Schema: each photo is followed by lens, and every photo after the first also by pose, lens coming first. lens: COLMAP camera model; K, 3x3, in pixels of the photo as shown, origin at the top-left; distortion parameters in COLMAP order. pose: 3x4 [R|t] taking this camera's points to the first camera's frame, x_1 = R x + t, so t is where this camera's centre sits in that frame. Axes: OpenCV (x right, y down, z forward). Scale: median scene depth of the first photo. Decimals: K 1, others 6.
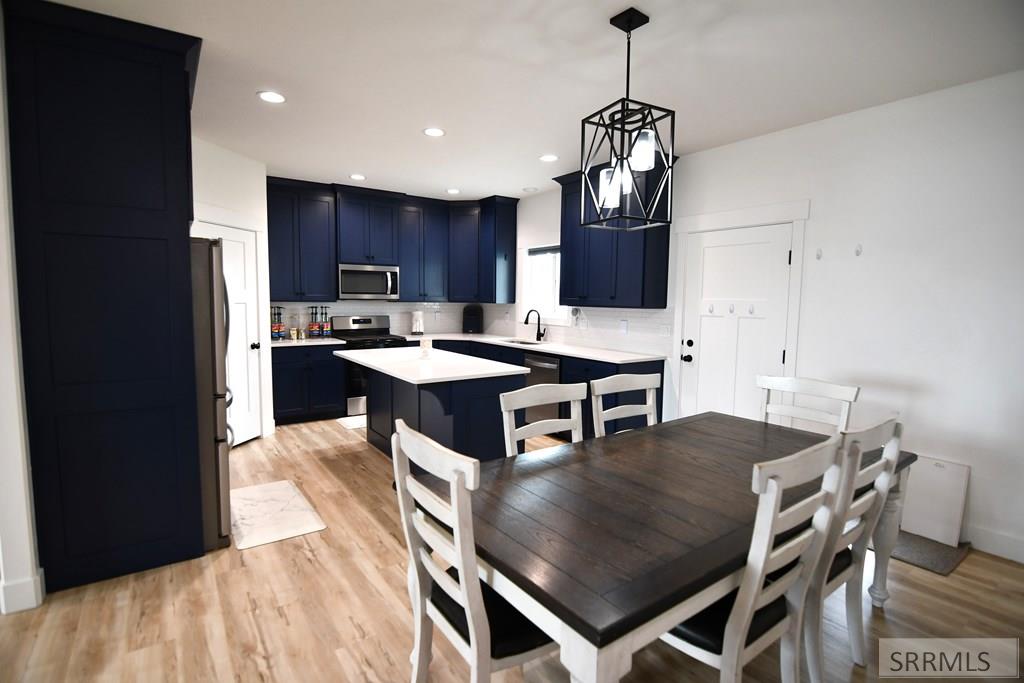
lens RADIAL K [[486.9, 0, 517.2], [0, 486.9, 339.2], [0, 0, 1]] dist [-0.014638, -0.003331]
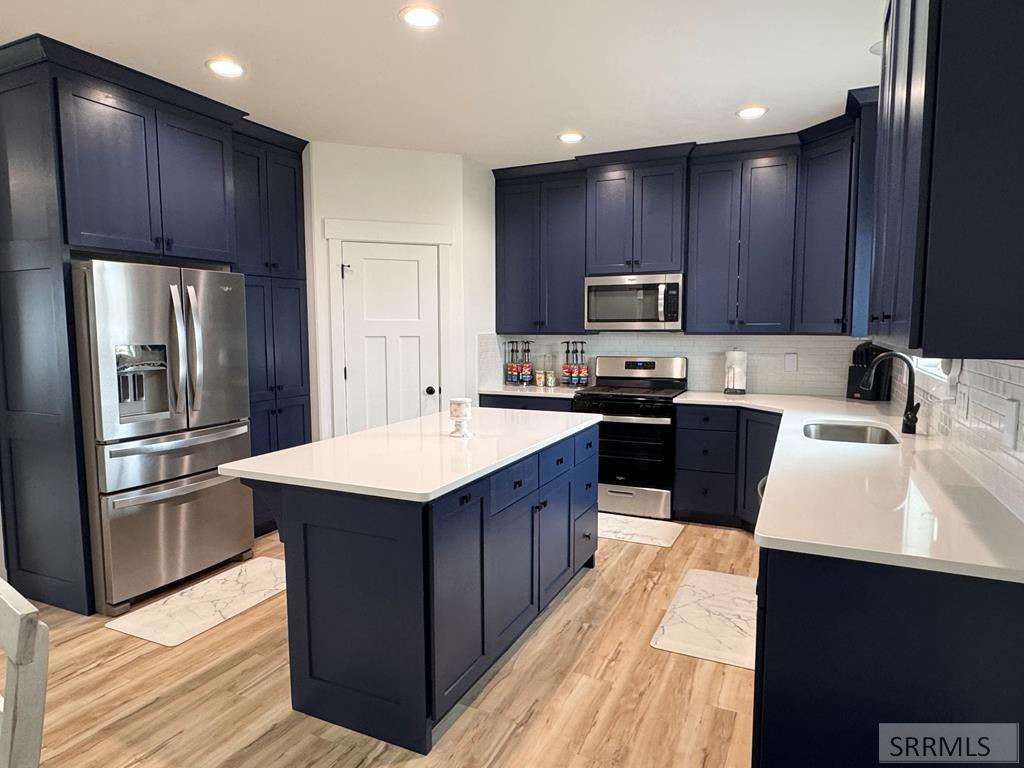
lens RADIAL K [[622.9, 0, 516.2], [0, 622.9, 383.4], [0, 0, 1]] dist [-0.014703, 0.010137]
pose [[0.492829, 0.065729, -0.867640, 0.727798], [-0.064472, 0.997160, 0.038920, -0.082746], [0.867734, 0.036758, 0.495667, 1.107596]]
